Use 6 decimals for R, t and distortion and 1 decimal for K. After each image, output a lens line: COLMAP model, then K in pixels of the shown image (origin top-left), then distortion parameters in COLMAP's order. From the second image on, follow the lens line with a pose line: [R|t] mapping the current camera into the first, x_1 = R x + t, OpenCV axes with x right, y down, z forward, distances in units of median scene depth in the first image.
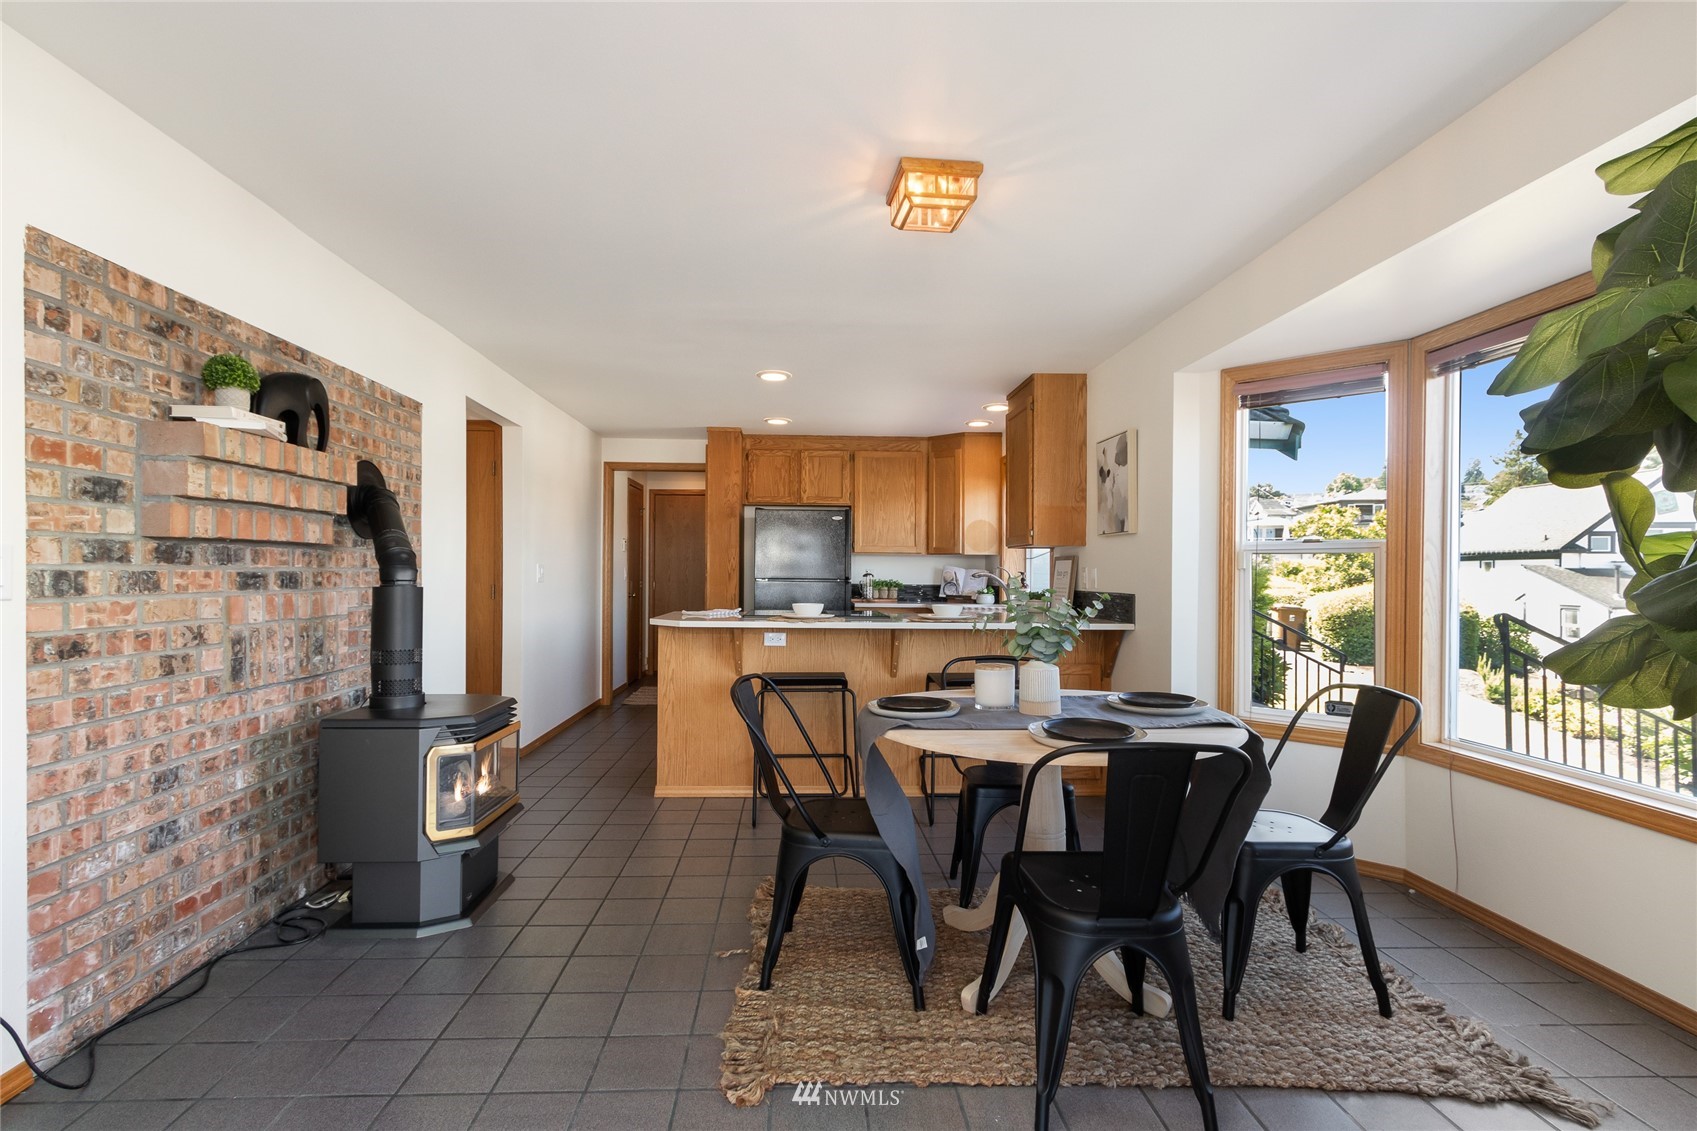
lens RADIAL K [[785.6, 0, 835.3], [0, 785.6, 572.4], [0, 0, 1]] dist [0.003037, 0.000248]
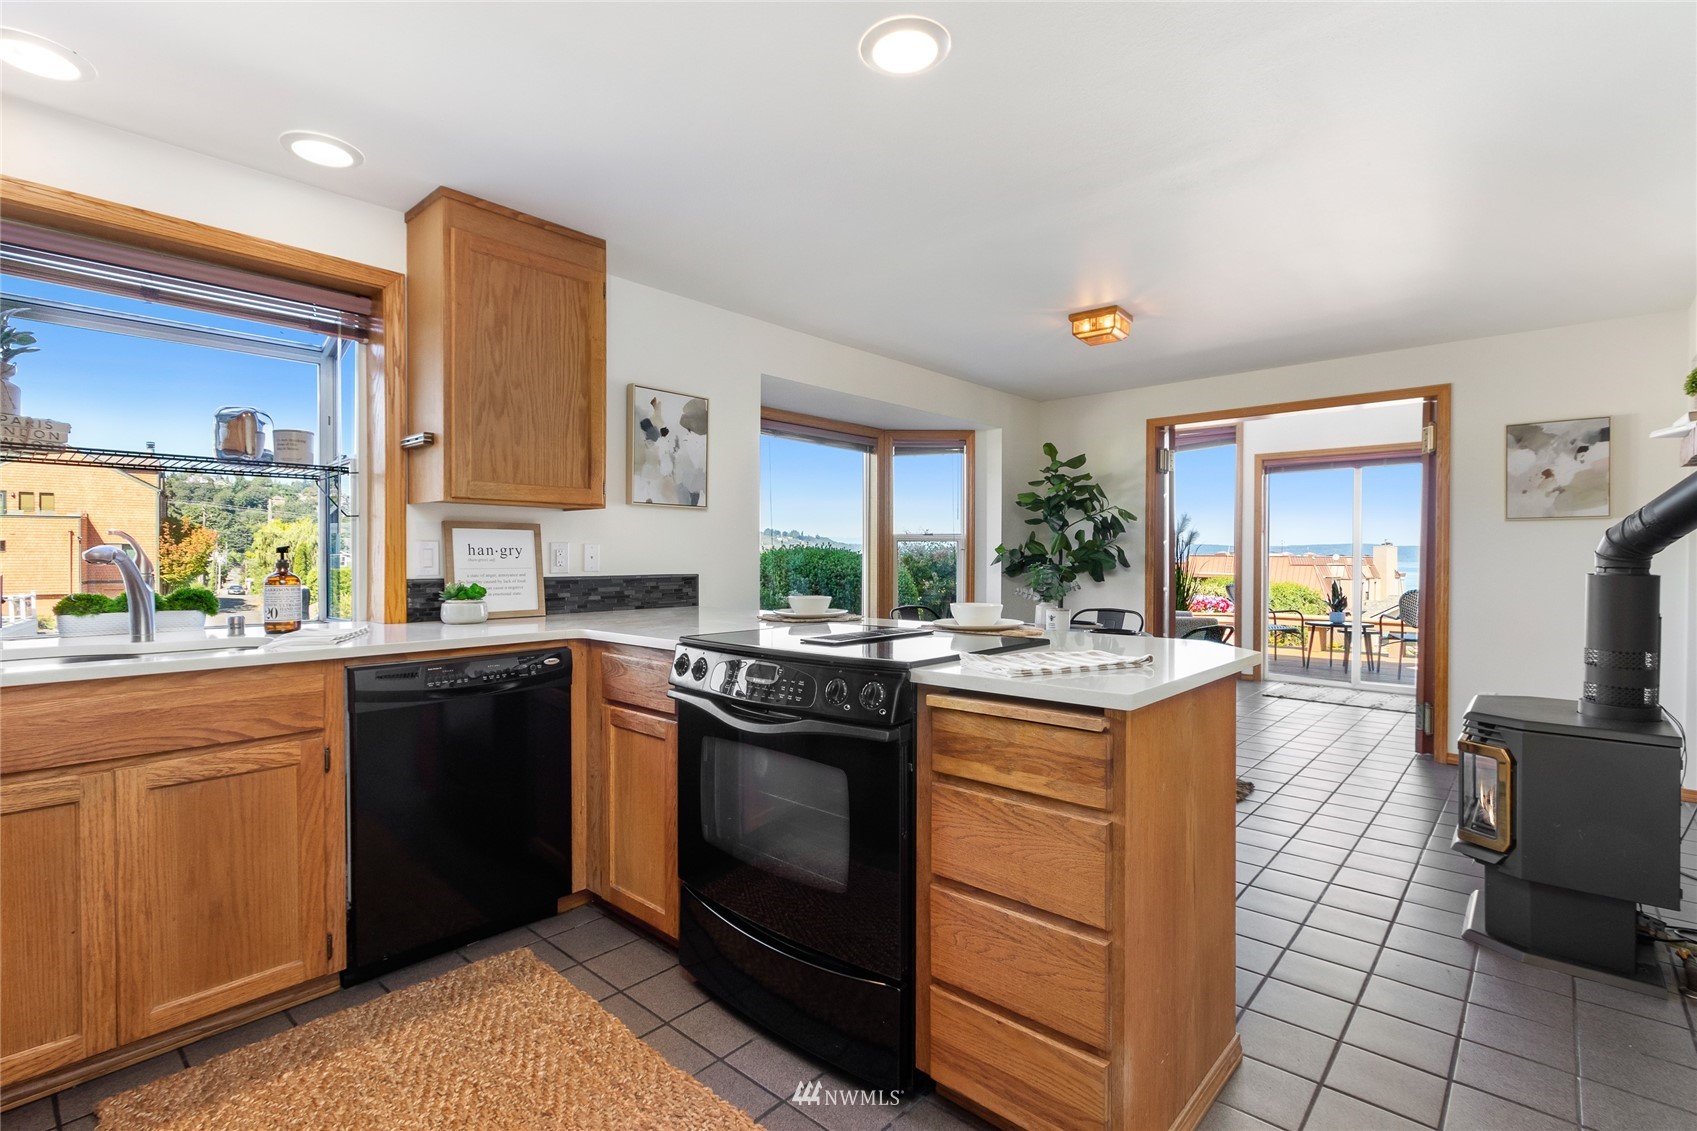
lens RADIAL K [[785.6, 0, 835.2], [0, 785.6, 563.1], [0, 0, 1]] dist [0.003037, 0.000248]
pose [[-0.710035, -0.014385, 0.704019, -0.542136], [-0.006797, 0.999885, 0.013575, 0.000739], [-0.704133, 0.004853, -0.710051, 2.137091]]
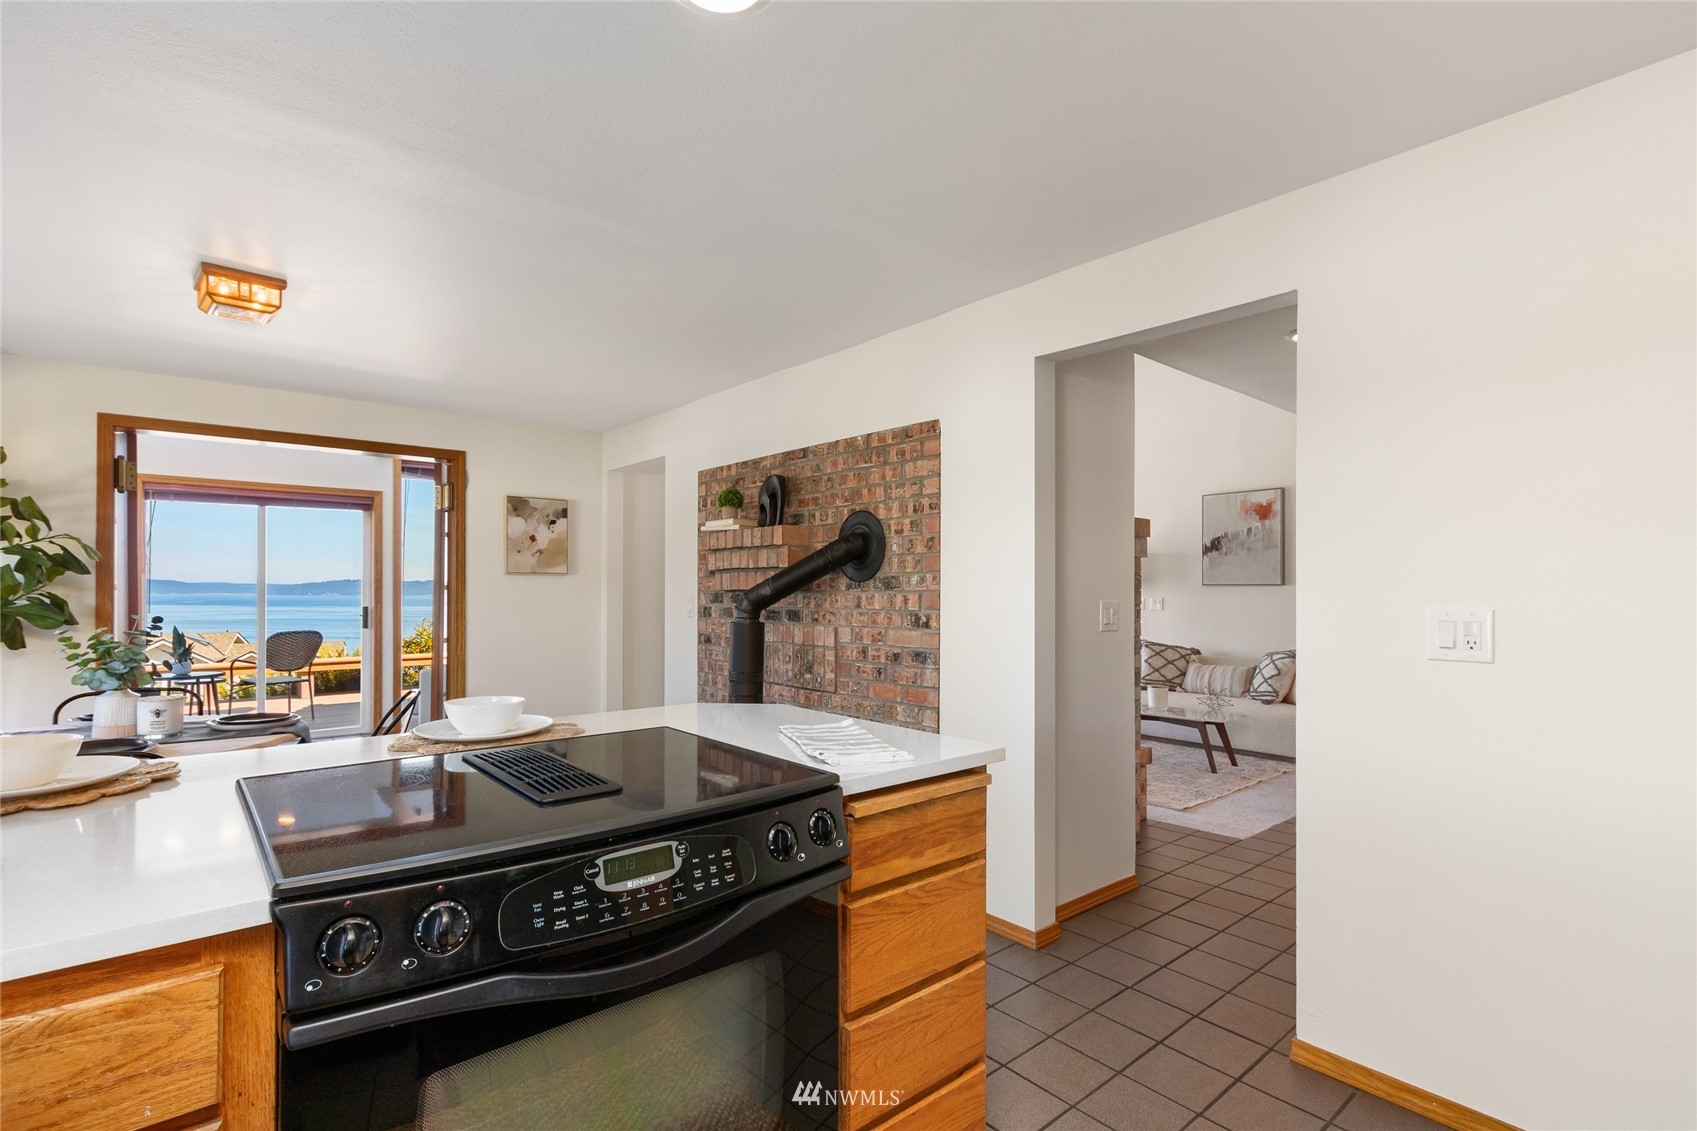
lens RADIAL K [[785.6, 0, 826.3], [0, 785.6, 590.6], [0, 0, 1]] dist [0.003037, 0.000248]
pose [[-0.797684, -0.009277, -0.603004, 0.114466], [-0.008275, 0.999956, -0.004437, -0.028405], [0.603019, 0.001450, -0.797725, 2.067024]]
